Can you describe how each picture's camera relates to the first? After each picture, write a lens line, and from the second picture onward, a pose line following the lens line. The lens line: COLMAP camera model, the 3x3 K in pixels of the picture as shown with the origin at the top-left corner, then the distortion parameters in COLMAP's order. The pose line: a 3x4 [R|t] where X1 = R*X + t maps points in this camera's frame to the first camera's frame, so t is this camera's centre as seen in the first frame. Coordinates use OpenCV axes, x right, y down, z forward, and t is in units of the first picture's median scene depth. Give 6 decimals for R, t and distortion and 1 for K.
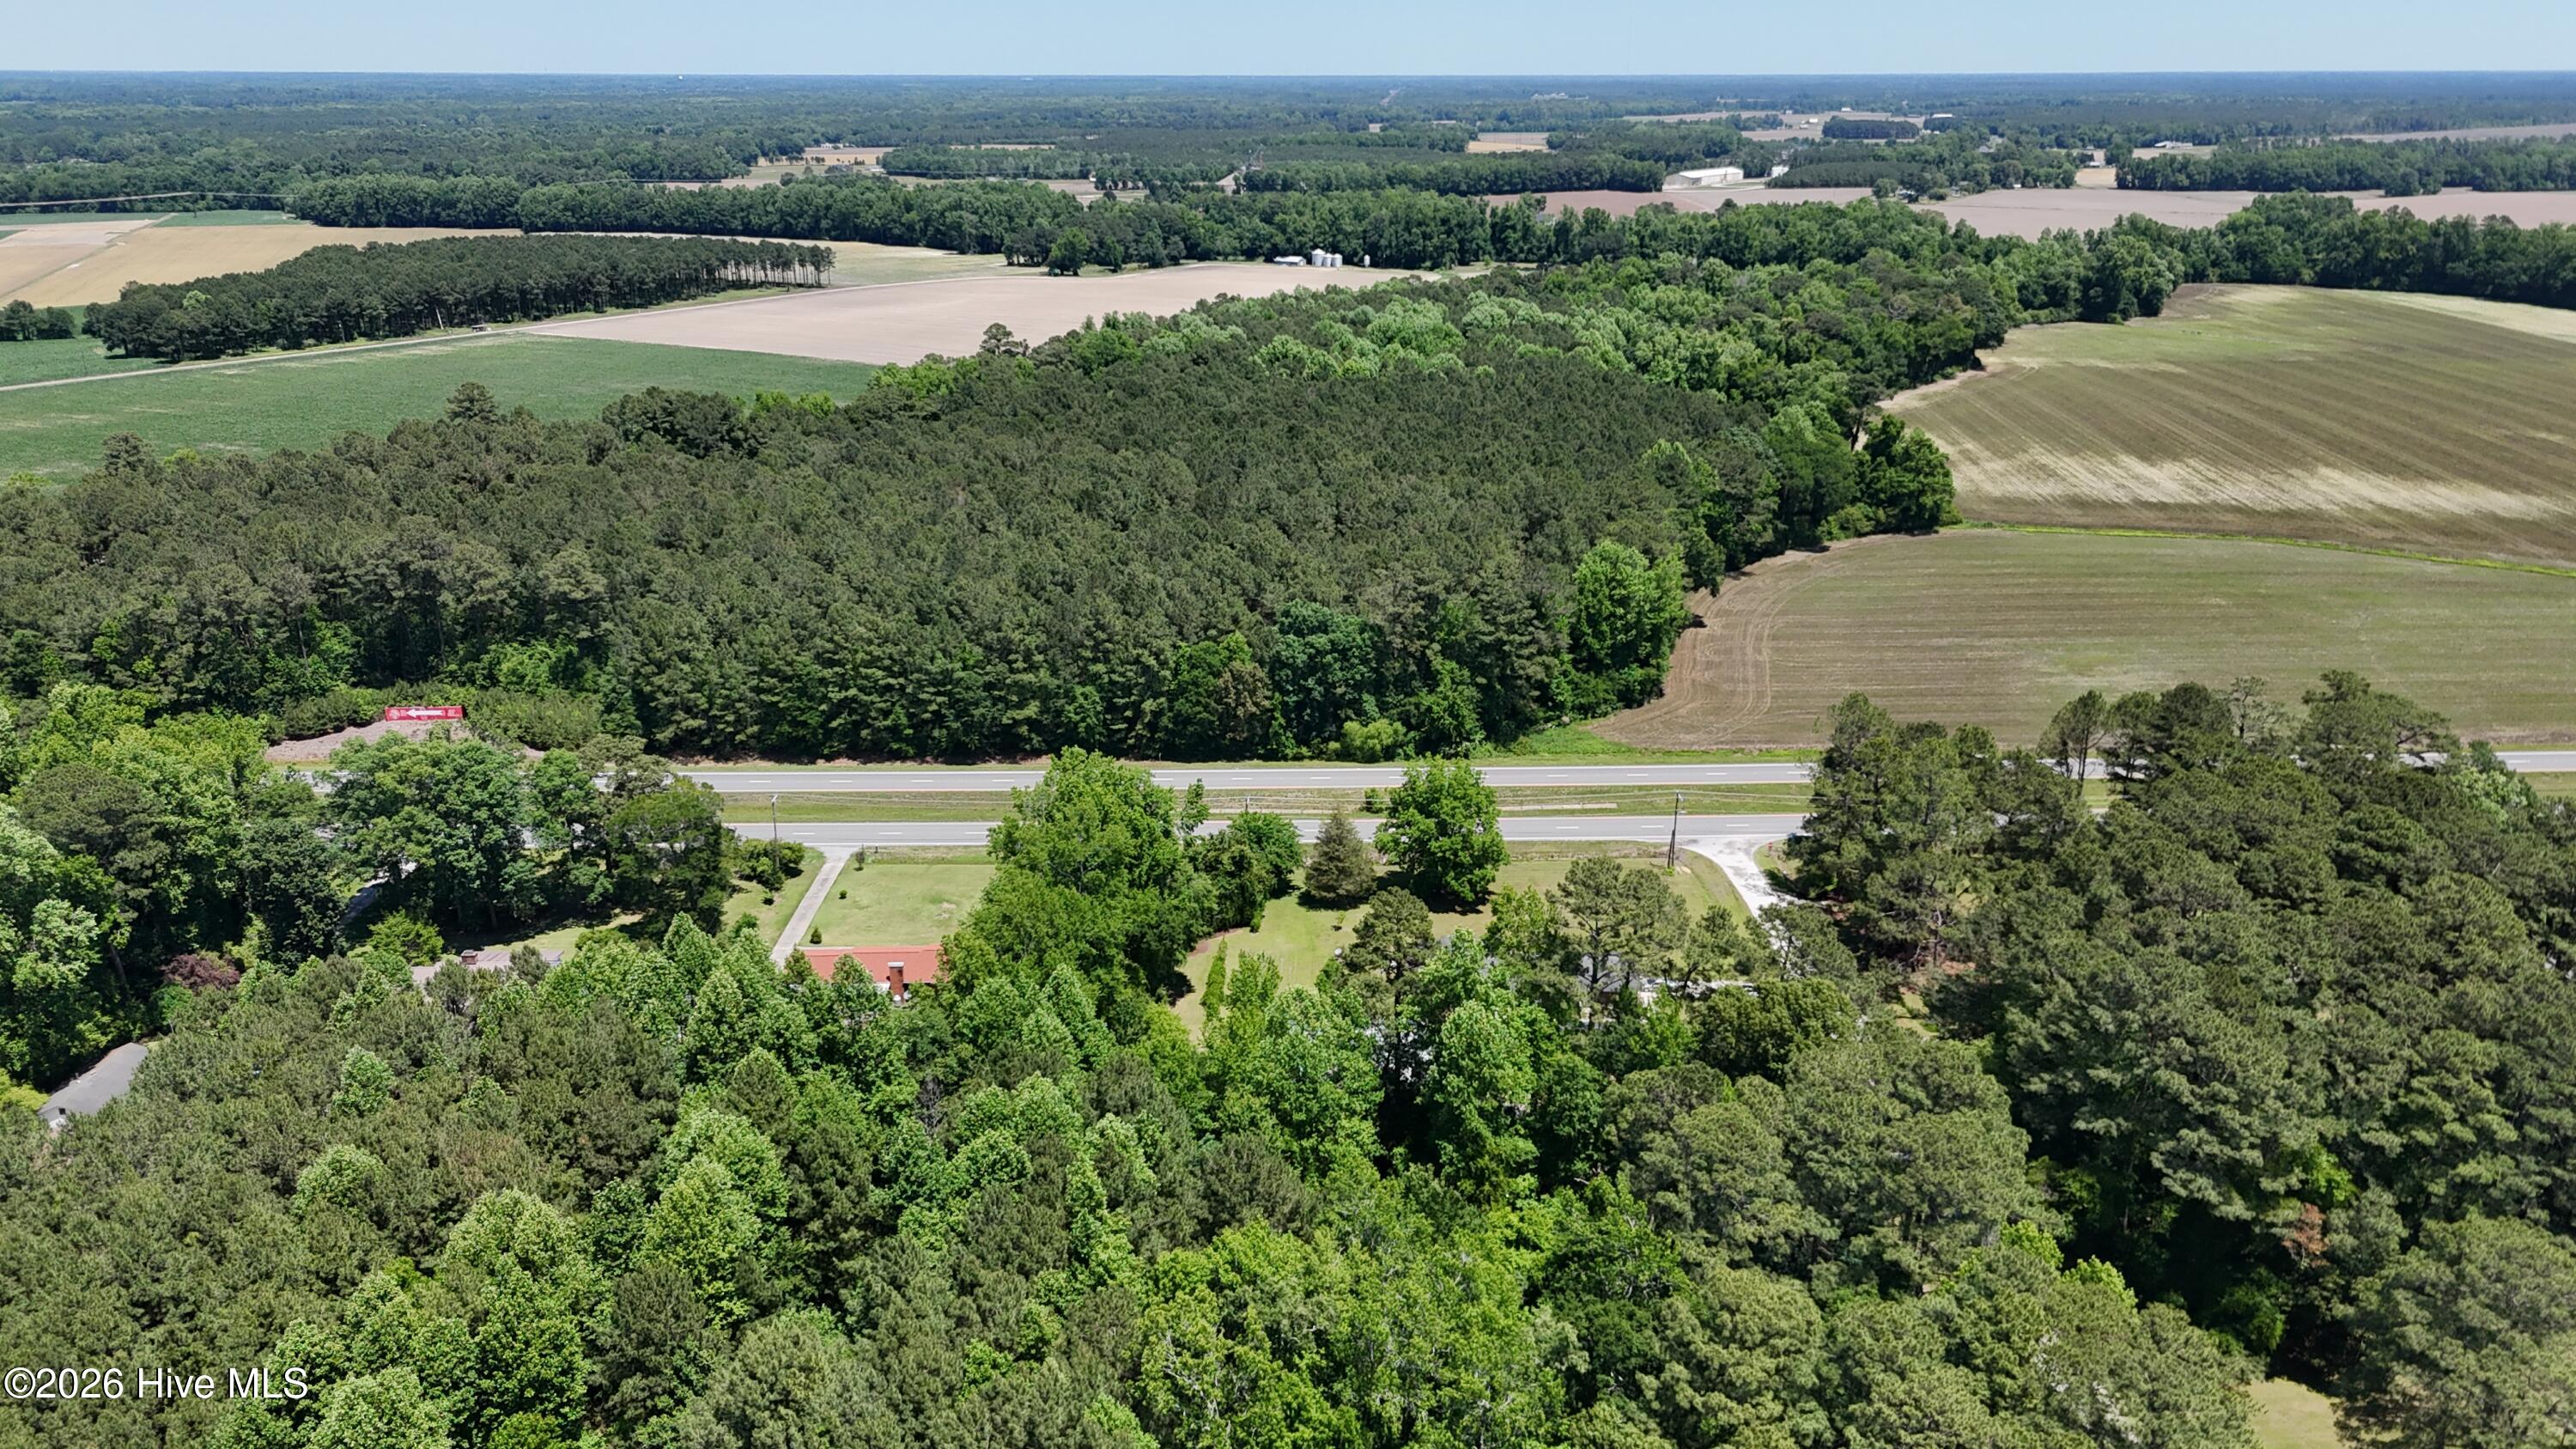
lens RADIAL K [[1898.5, 0, 1286.5], [0, 1898.5, 722.1], [0, 0, 1]] dist [0.056534, -0.038733]
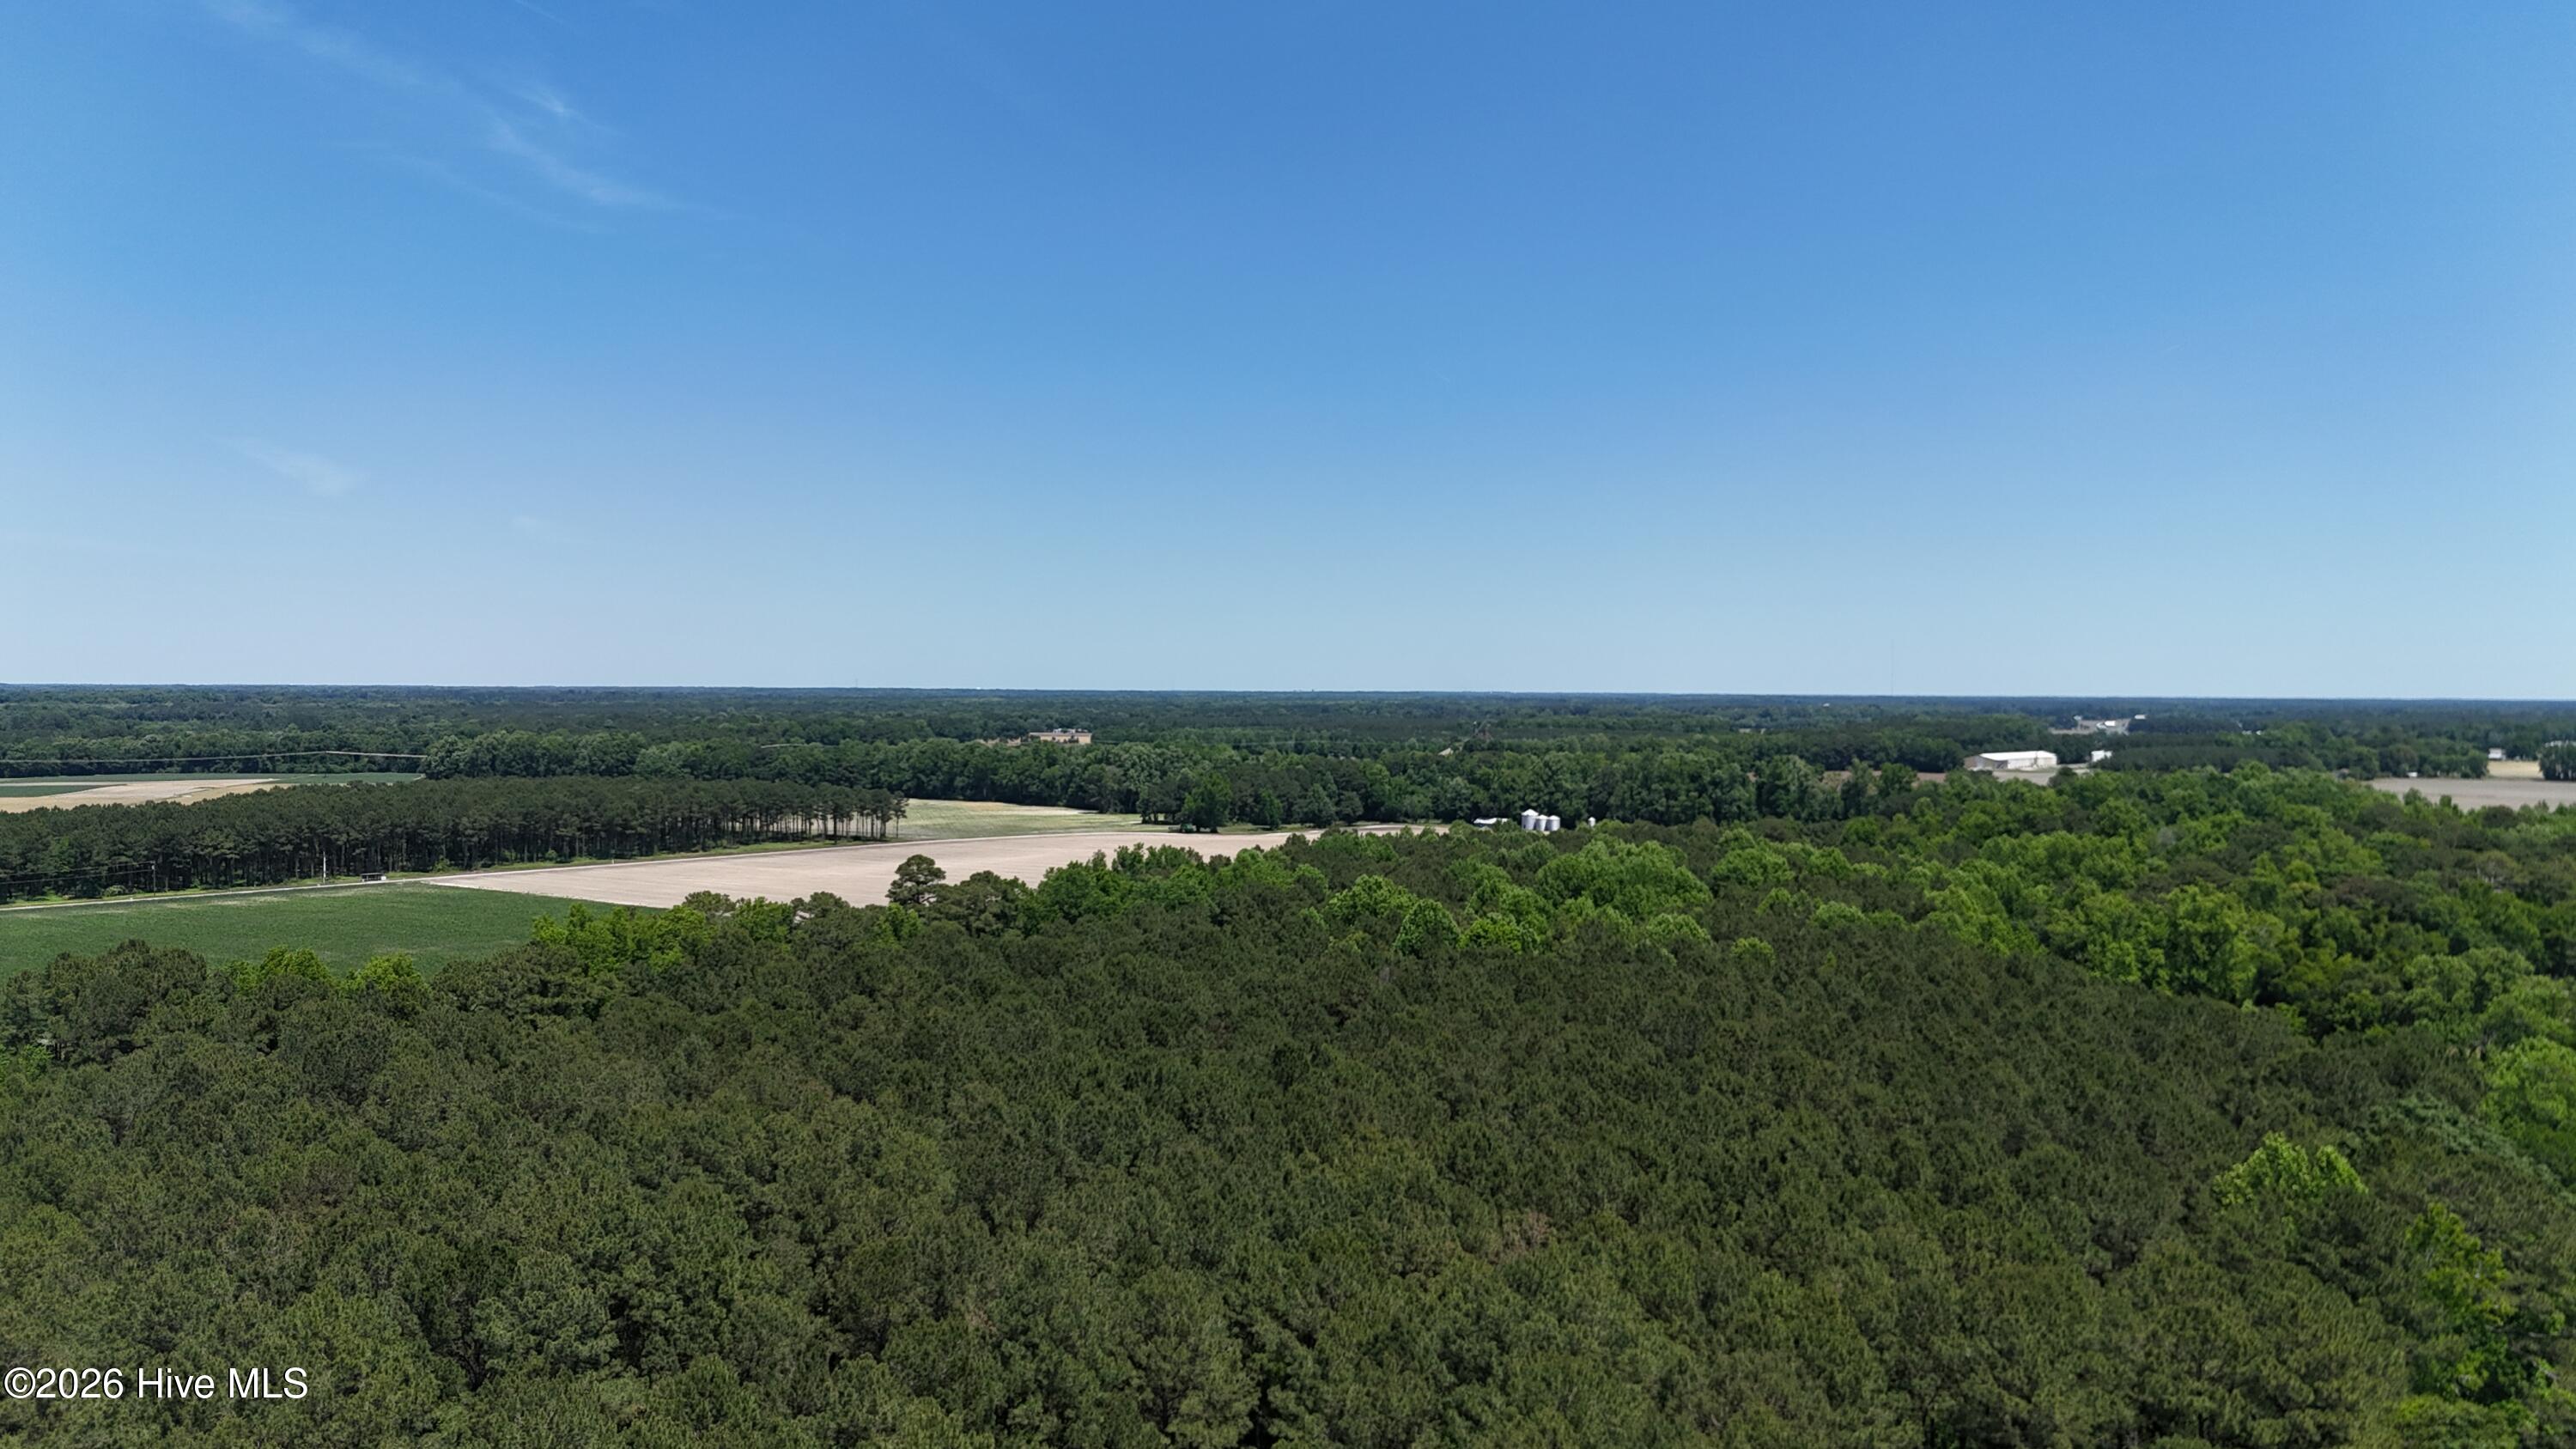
lens RADIAL K [[1898.5, 0, 1292.2], [0, 1898.5, 717.6], [0, 0, 1]] dist [0.056534, -0.038733]
pose [[0.990755, 0.009132, -0.135359, 0.026654], [-0.050552, 0.950729, -0.305873, -0.042702], [0.125897, 0.309888, 0.942401, 0.255013]]
